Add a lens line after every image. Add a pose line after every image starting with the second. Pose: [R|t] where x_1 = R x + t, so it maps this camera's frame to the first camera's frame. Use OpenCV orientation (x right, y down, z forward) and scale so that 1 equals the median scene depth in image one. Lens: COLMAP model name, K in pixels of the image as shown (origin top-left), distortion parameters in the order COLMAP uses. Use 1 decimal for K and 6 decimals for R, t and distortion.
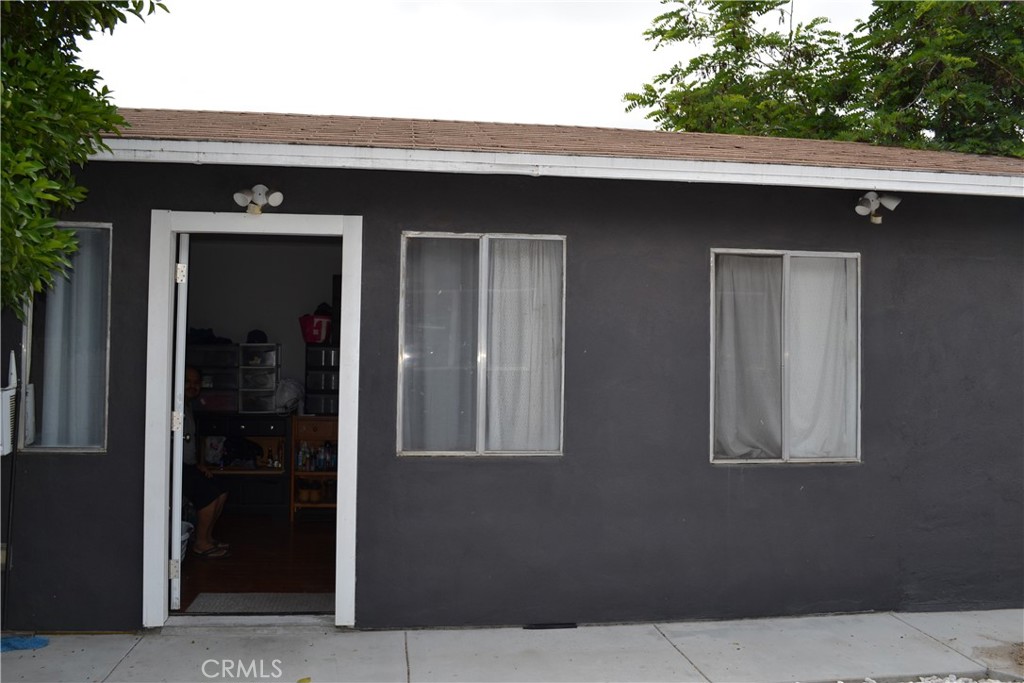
lens RADIAL K [[892.6, 0, 512.0], [0, 892.6, 341.5], [0, 0, 1]] dist [-0.070819, 0.005577]
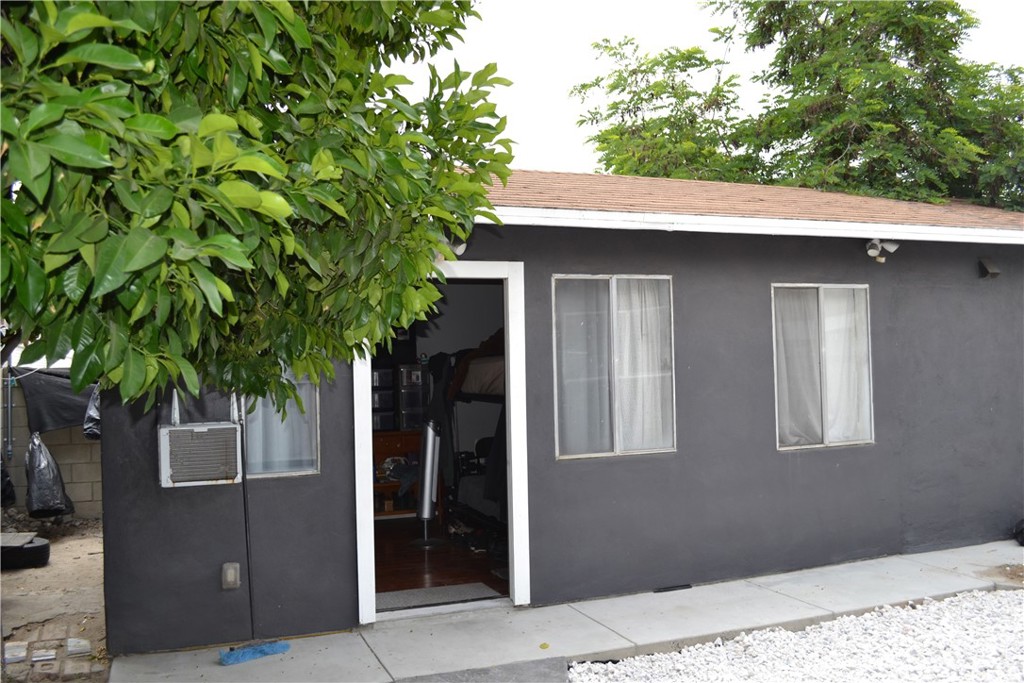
lens RADIAL K [[892.6, 0, 512.0], [0, 892.6, 341.5], [0, 0, 1]] dist [-0.070819, 0.005577]
pose [[0.970327, -0.030529, 0.239861, -0.449032], [0.032066, 0.999483, -0.002508, -0.029615], [-0.239660, 0.010125, 0.970804, -0.153995]]
